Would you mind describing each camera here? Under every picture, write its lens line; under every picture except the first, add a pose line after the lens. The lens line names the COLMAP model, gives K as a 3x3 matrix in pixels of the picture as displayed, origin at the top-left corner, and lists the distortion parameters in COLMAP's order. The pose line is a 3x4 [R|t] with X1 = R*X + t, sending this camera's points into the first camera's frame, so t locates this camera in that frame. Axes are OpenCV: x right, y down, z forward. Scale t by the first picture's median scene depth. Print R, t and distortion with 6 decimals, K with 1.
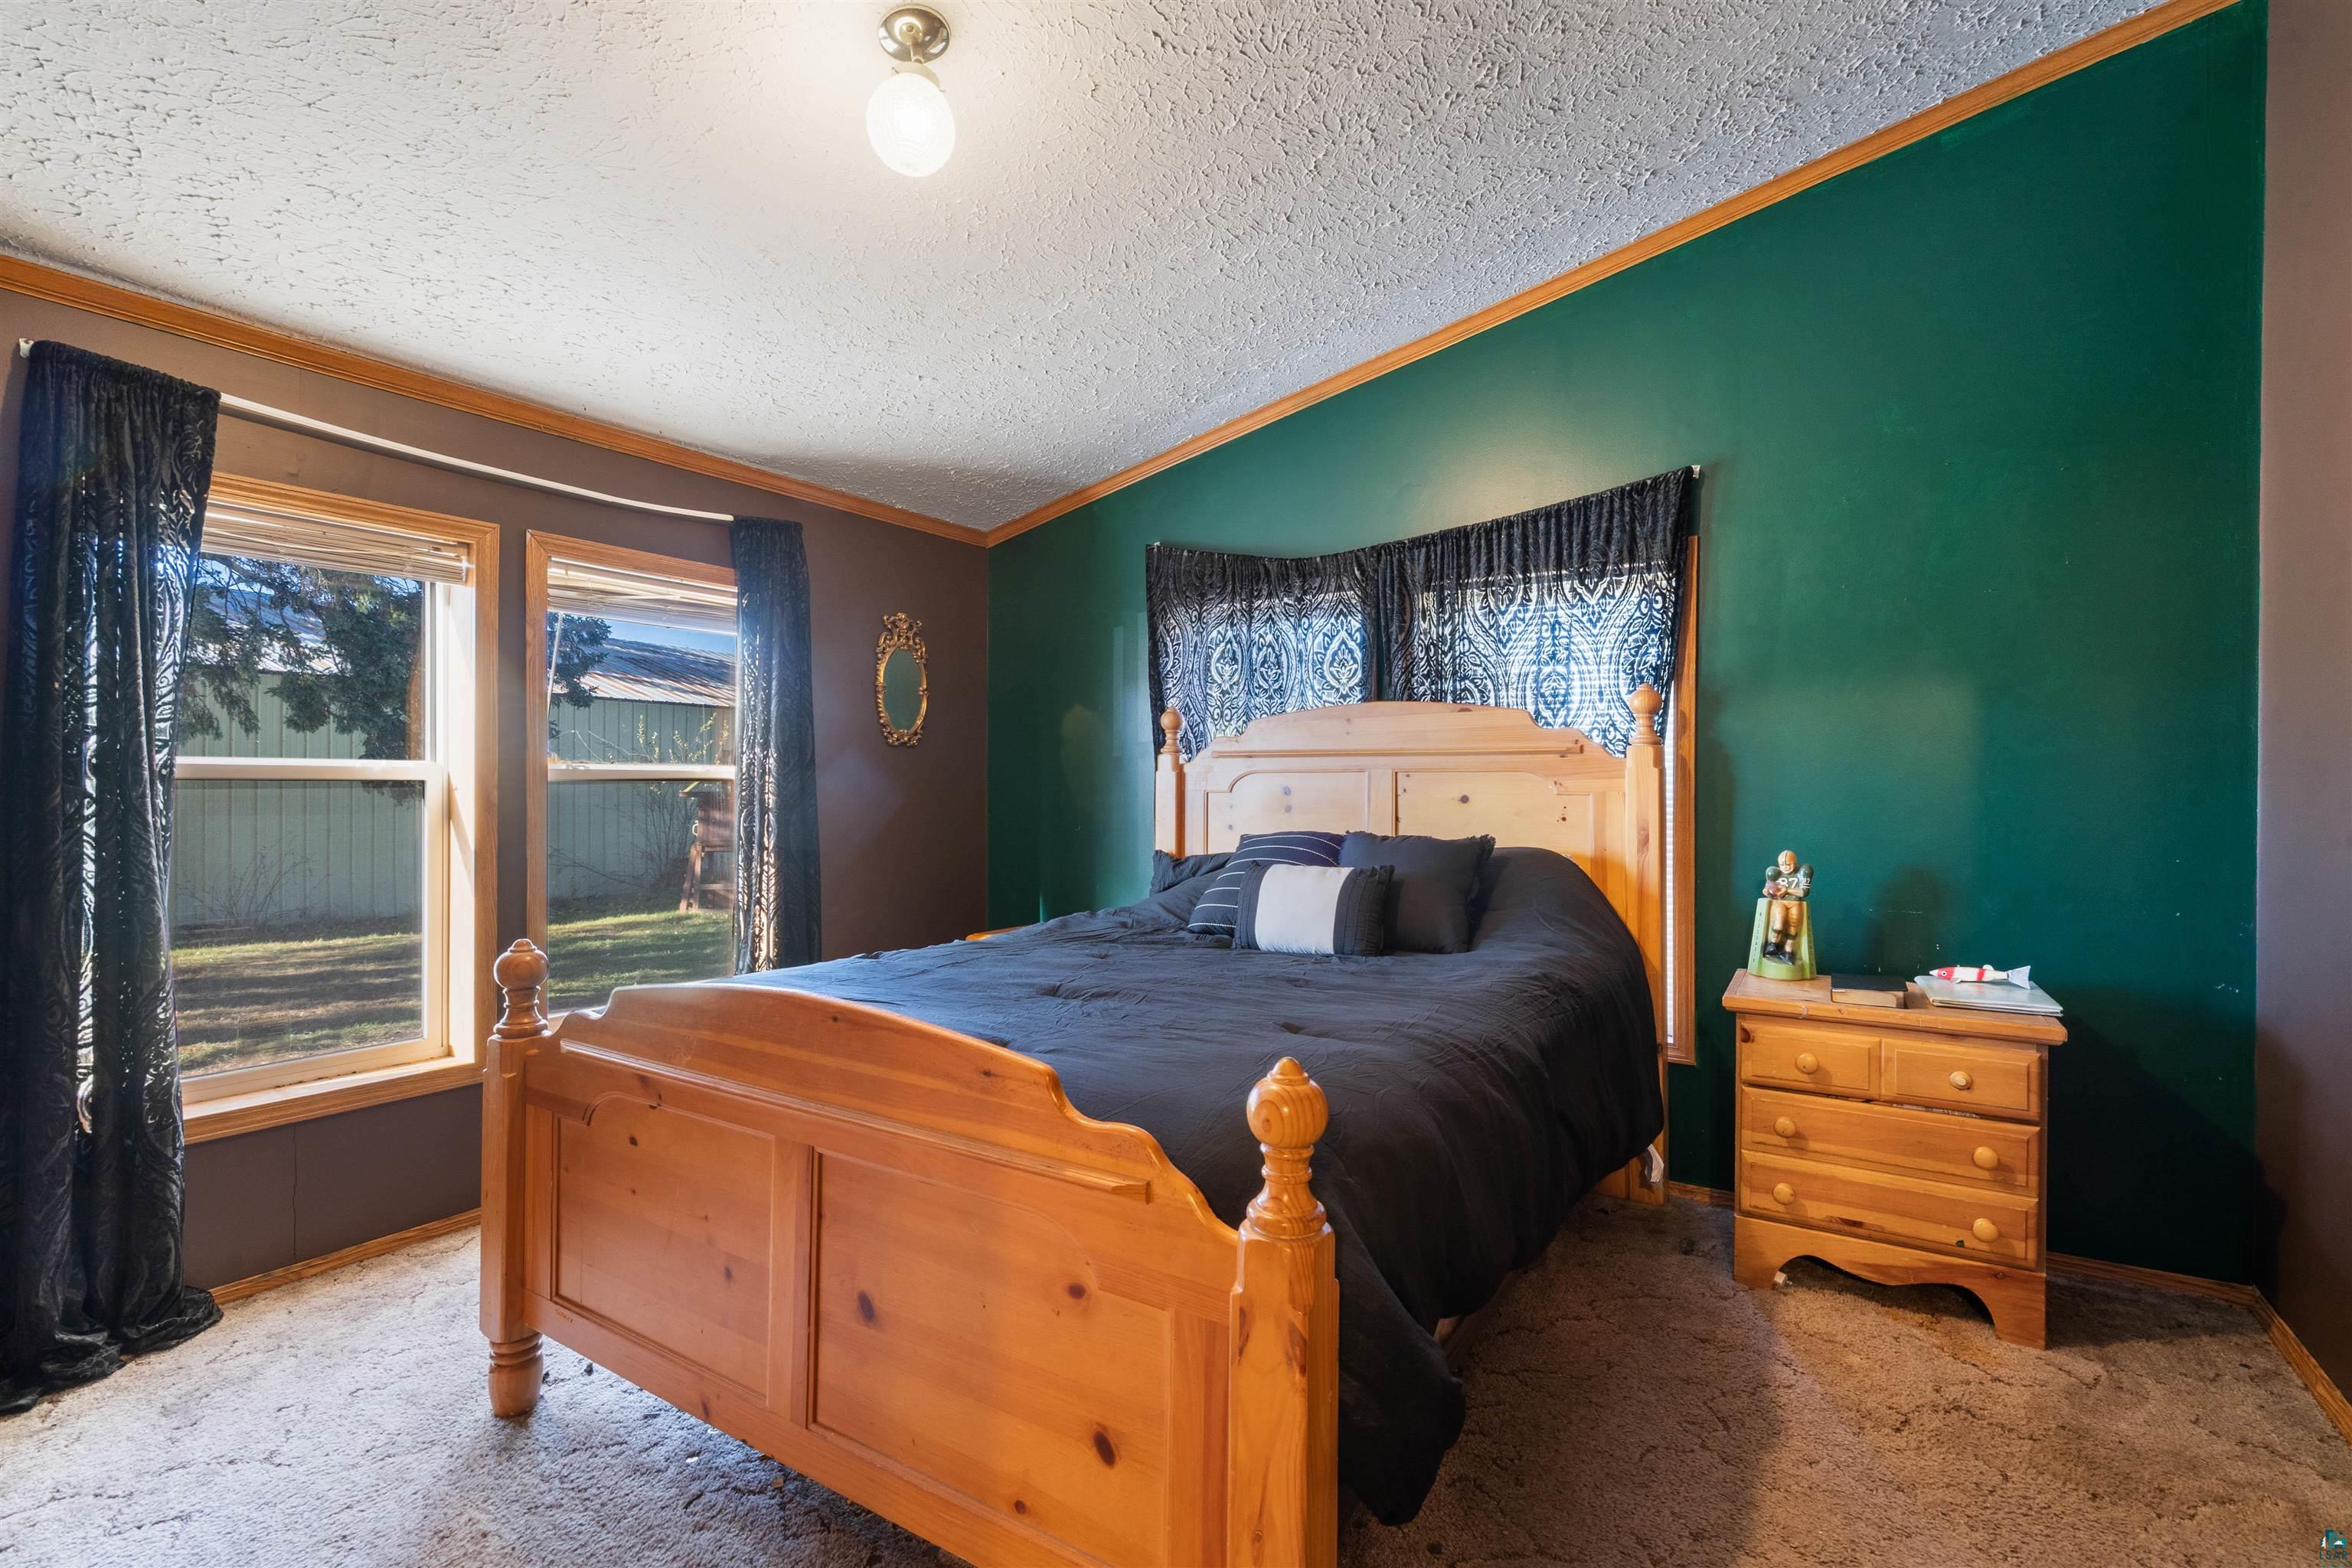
lens RADIAL K [[1079.1, 0, 1174.2], [0, 1079.1, 784.5], [0, 0, 1]] dist [-0.007561, 0.002503]
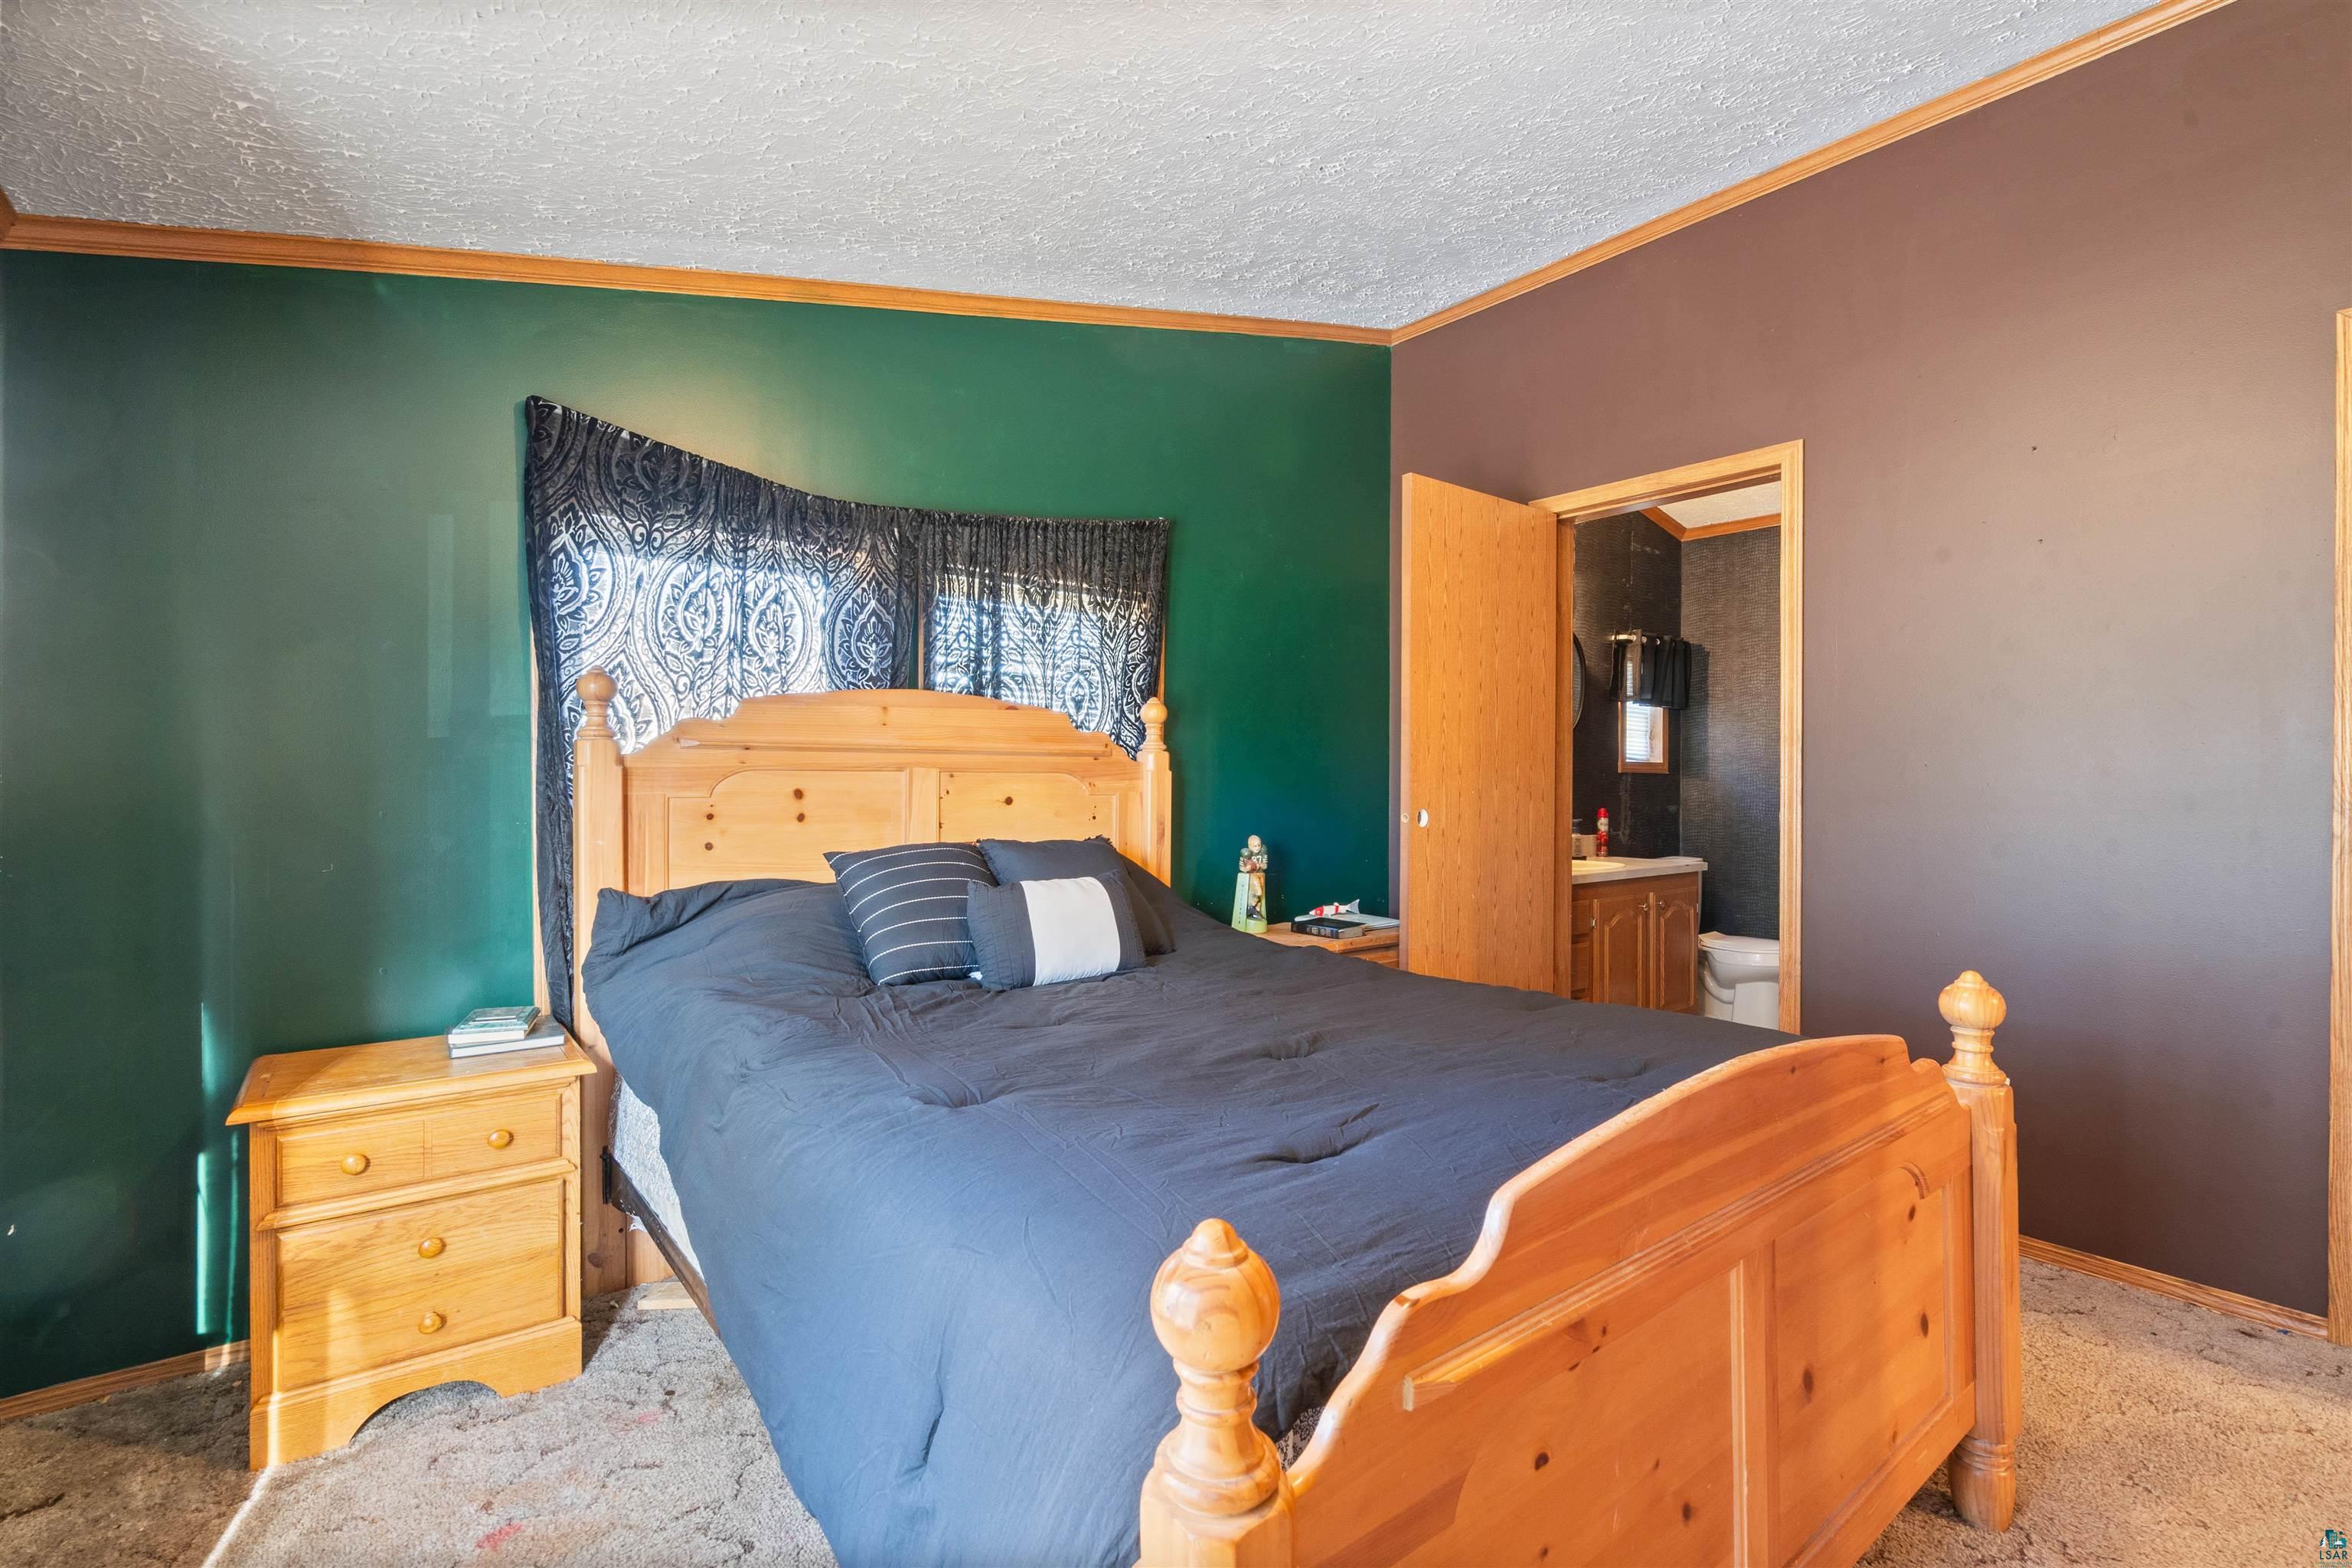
lens RADIAL K [[1079.1, 0, 1175.7], [0, 1079.1, 785.8], [0, 0, 1]] dist [-0.007561, 0.002503]
pose [[0.326550, -0.004172, 0.945171, -0.560480], [-0.004216, 0.999974, 0.005871, -0.005687], [-0.945171, -0.005902, 0.326524, 0.519219]]
